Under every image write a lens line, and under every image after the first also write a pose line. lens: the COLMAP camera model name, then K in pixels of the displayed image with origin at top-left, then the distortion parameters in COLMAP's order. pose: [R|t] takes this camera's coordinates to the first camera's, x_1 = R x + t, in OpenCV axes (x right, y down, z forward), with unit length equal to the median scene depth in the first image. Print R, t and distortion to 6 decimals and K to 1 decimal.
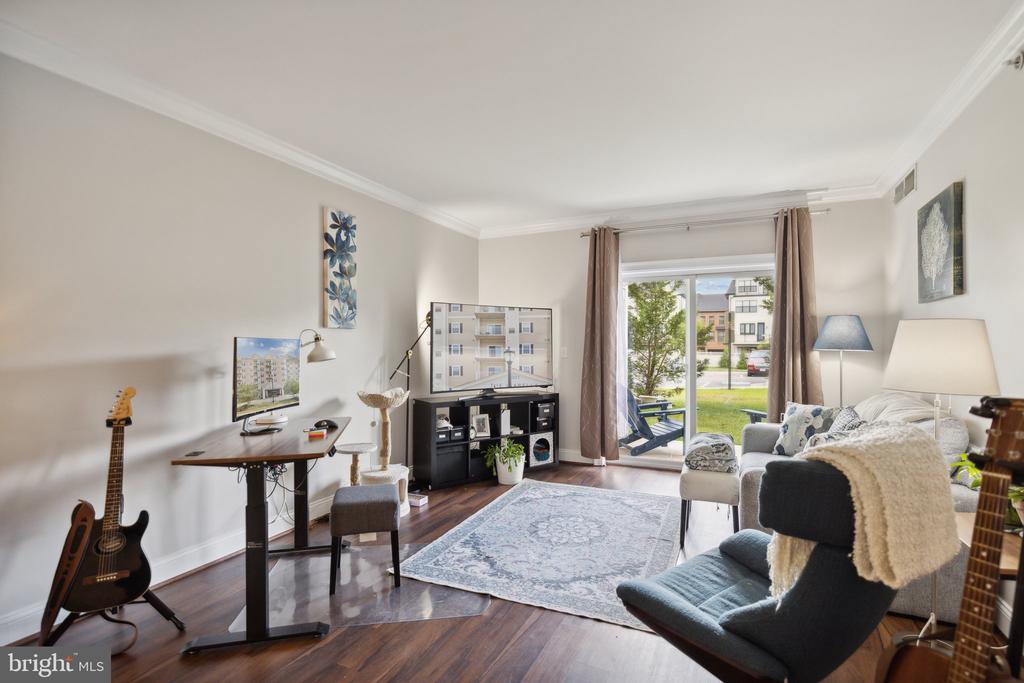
lens RADIAL K [[489.8, 0, 514.7], [0, 489.8, 343.4], [0, 0, 1]] dist [-0.003267, 0.000305]
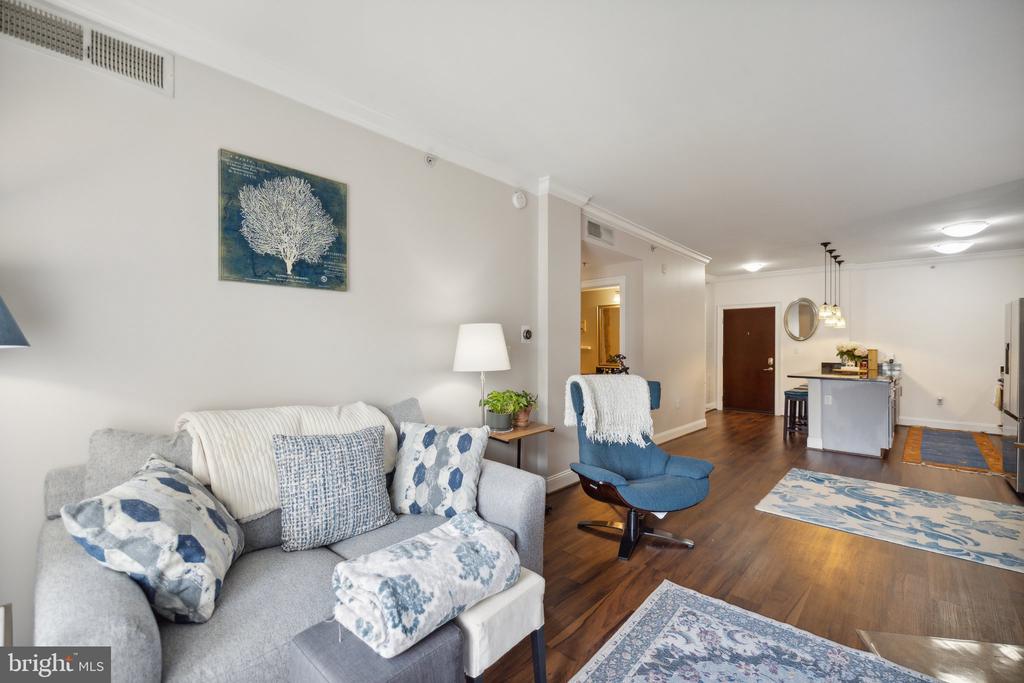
lens RADIAL K [[432.8, 0, 512.3], [0, 432.8, 344.5], [0, 0, 1]] dist [0.004911, -0.000177]
pose [[-0.953099, -0.003425, 0.302639, 0.188590], [-0.004428, 0.999987, -0.002625, 0.011144], [-0.302626, -0.003842, -0.953102, 1.196665]]
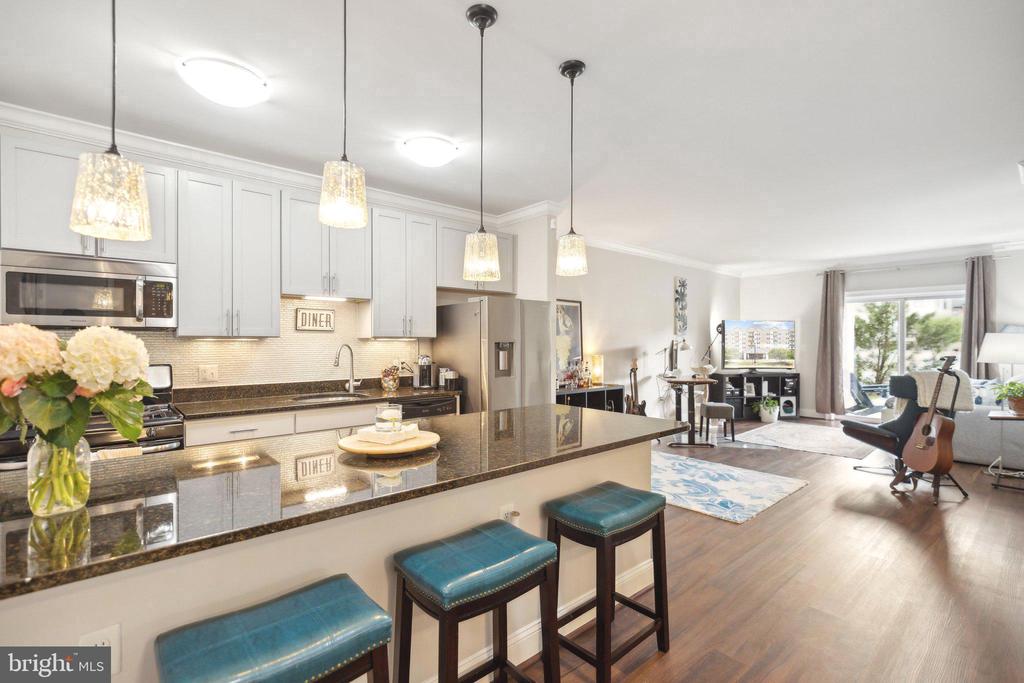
lens RADIAL K [[469.6, 0, 509.8], [0, 469.6, 343.9], [0, 0, 1]] dist [0.000159, 0.000015]
pose [[0.914102, 0.002340, -0.405478, -0.209579], [-0.000522, 0.999989, 0.004594, -0.001772], [0.405484, -0.003988, 0.914093, -1.074242]]
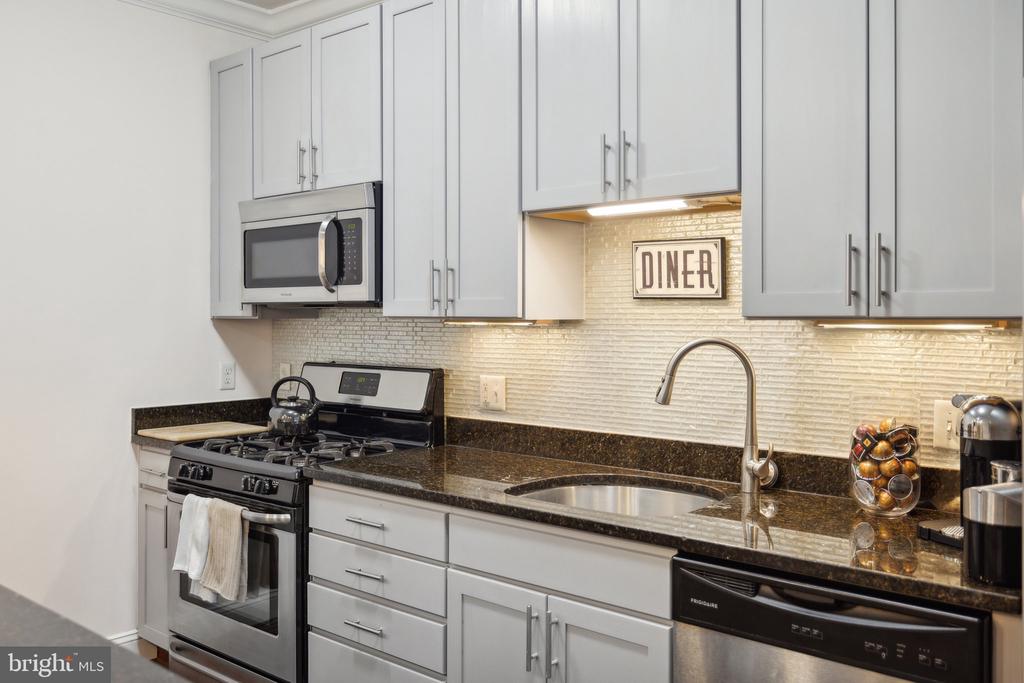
lens RADIAL K [[897.4, 0, 512.0], [0, 897.4, 313.6], [0, 0, 1]] dist [0.000787, 0.000880]
pose [[-0.269247, -0.001816, -0.963069, -0.297295], [-0.001850, 0.999997, -0.001368, -0.012917], [0.963069, 0.001413, -0.269250, -0.289361]]
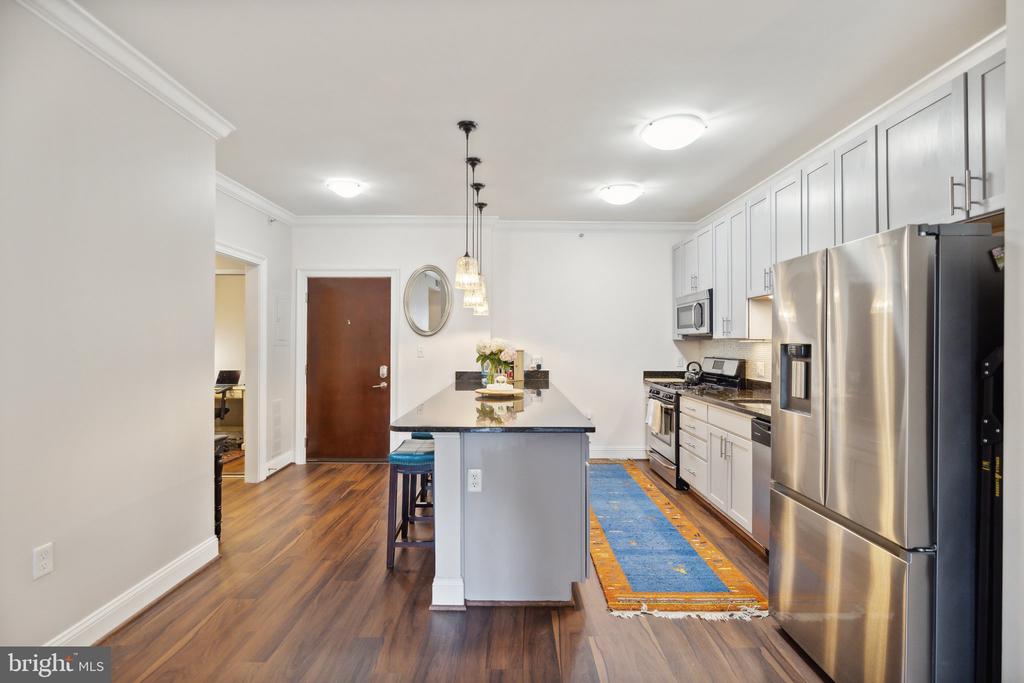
lens RADIAL K [[469.4, 0, 512.0], [0, 469.4, 341.5], [0, 0, 1]] dist [-0.002819, -0.000195]
pose [[-0.903256, -0.004028, -0.429083, -0.125327], [-0.003530, 0.999992, -0.001956, -0.001165], [0.429087, -0.000252, -0.903263, 0.172385]]
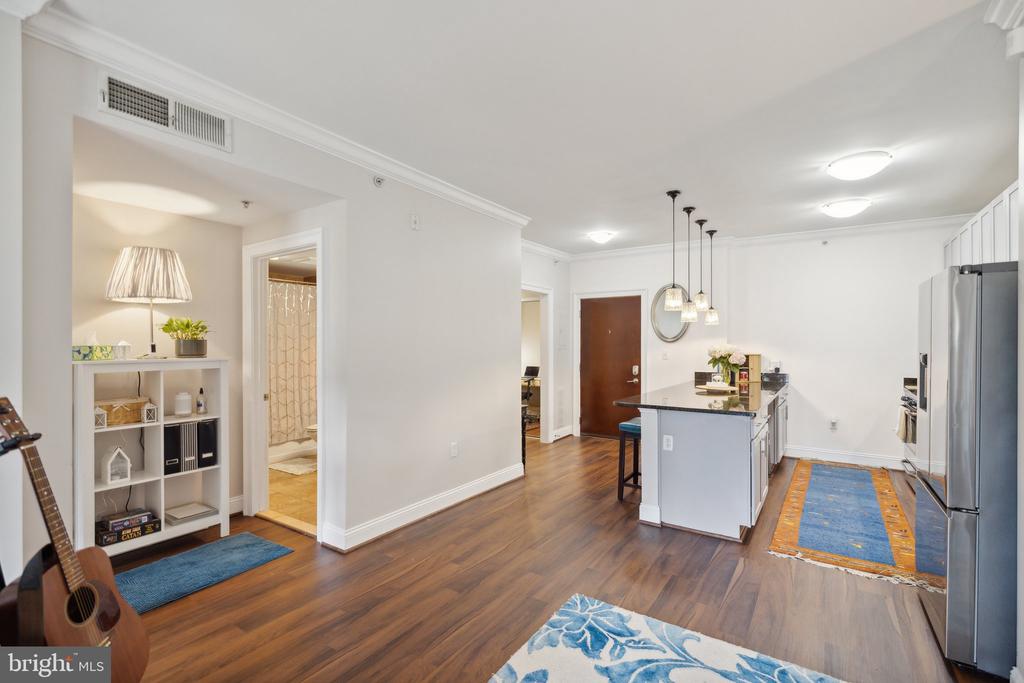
lens RADIAL K [[468.6, 0, 515.0], [0, 468.6, 342.9], [0, 0, 1]] dist [-0.001968, -0.000046]
pose [[-0.989438, -0.001010, 0.144952, -0.181418], [-0.001038, 0.999999, -0.000115, -0.013719], [-0.144952, -0.000264, -0.989439, 0.533203]]
